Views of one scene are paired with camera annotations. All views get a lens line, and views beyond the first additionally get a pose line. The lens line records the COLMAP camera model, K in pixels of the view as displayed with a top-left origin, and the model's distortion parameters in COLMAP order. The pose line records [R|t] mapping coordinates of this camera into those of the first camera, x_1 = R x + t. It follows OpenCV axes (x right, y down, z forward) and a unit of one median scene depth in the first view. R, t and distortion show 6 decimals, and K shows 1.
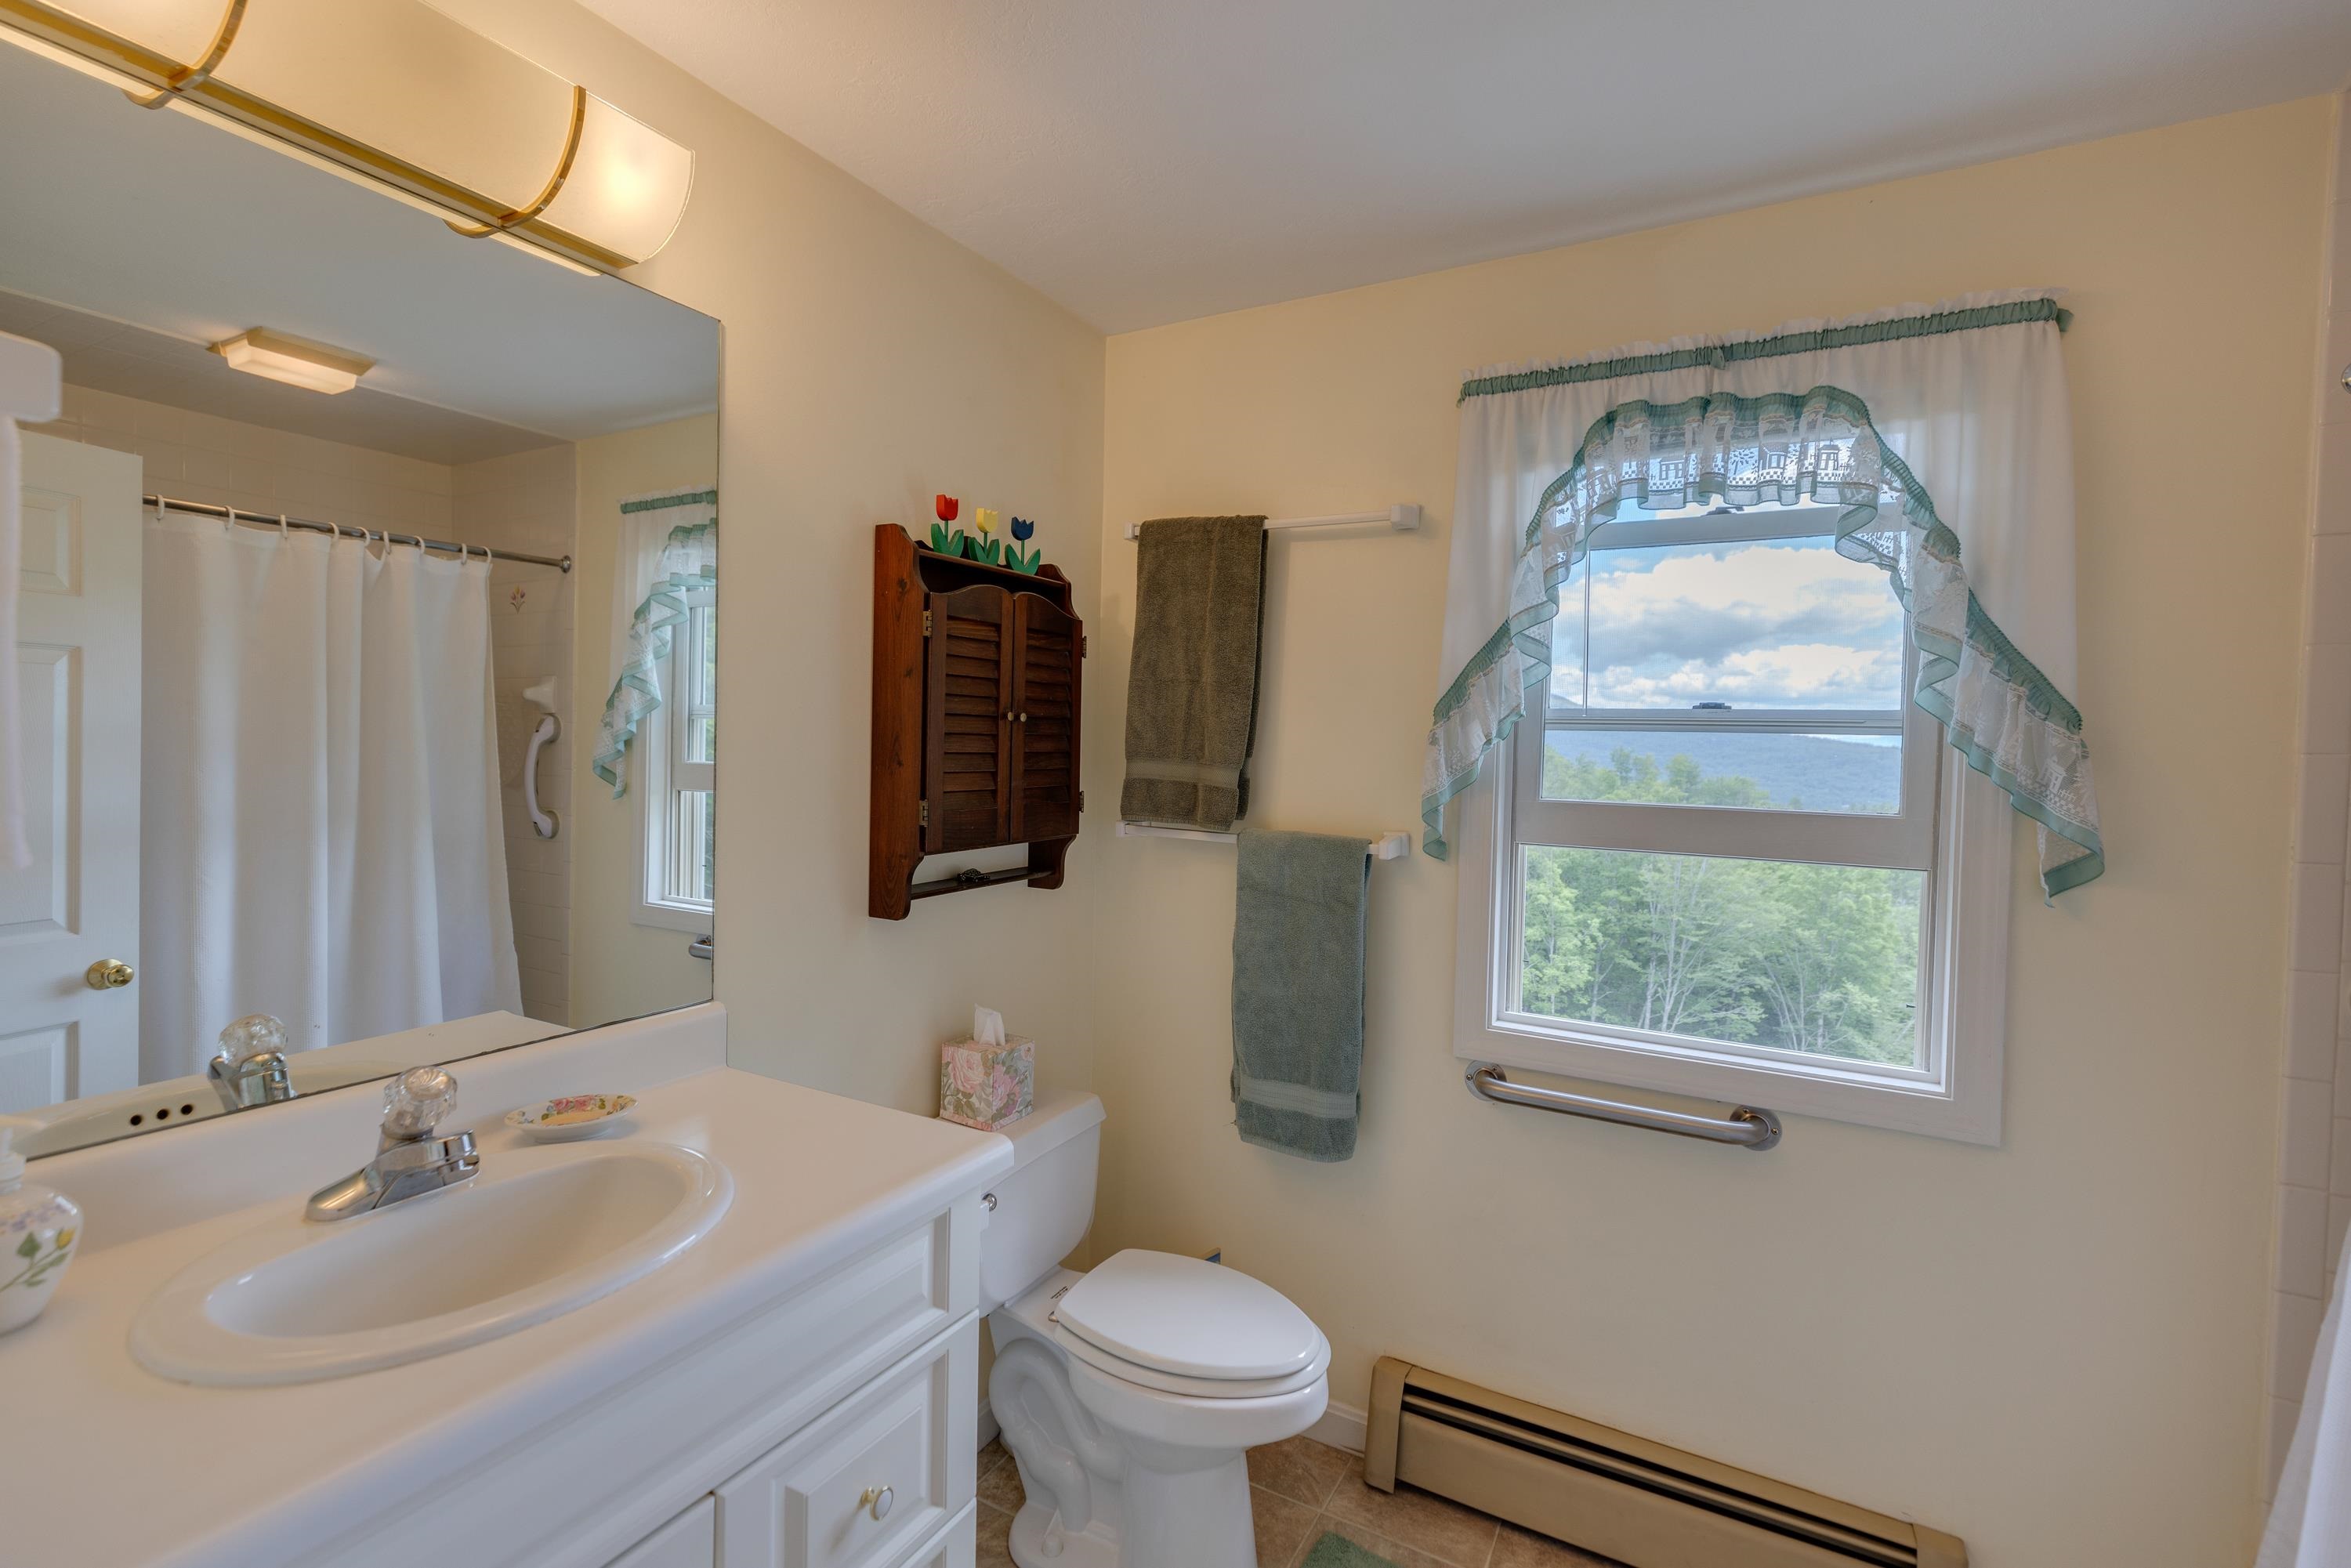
lens RADIAL K [[1063.0, 0, 1173.1], [0, 1063.0, 765.0], [0, 0, 1]] dist [0.003324, 0.000458]
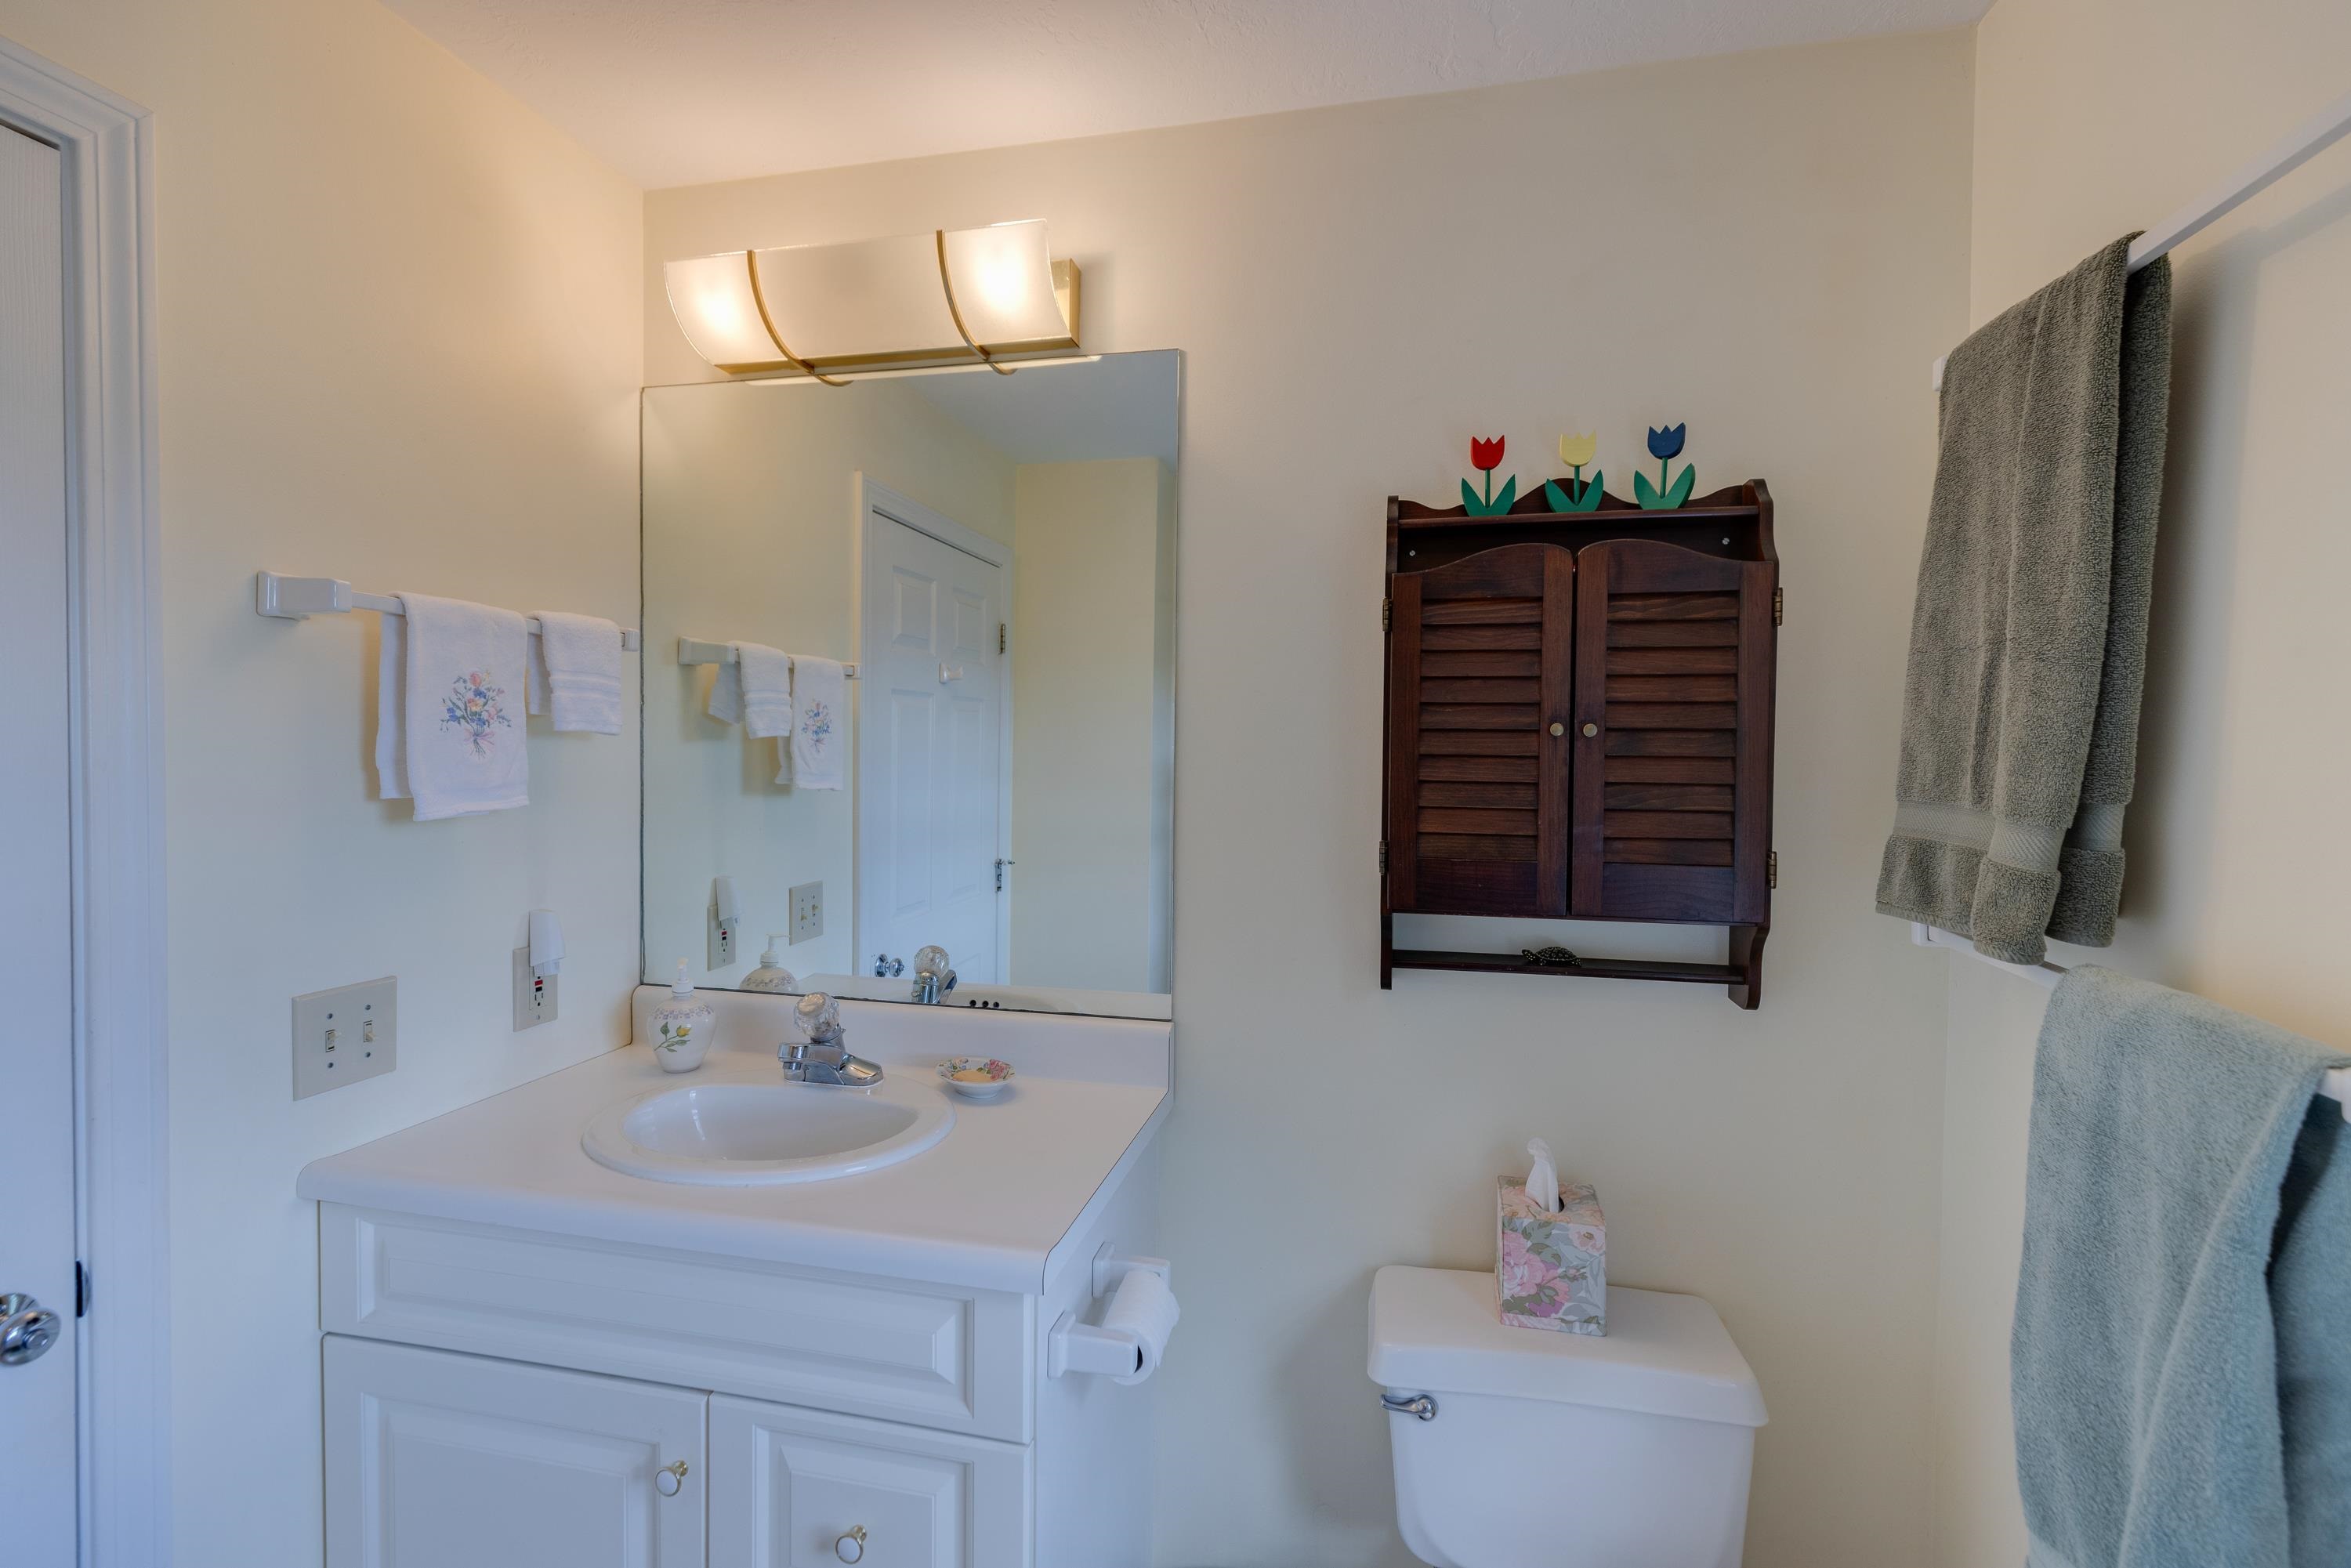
lens RADIAL K [[1037.2, 0, 1181.2], [0, 1037.2, 778.6], [0, 0, 1]] dist [-0.013345, 0.000212]
pose [[0.288511, 0.002437, -0.957473, 0.404611], [-0.028001, 0.999591, -0.005893, -0.003431], [0.957067, 0.028510, 0.288461, 0.573900]]
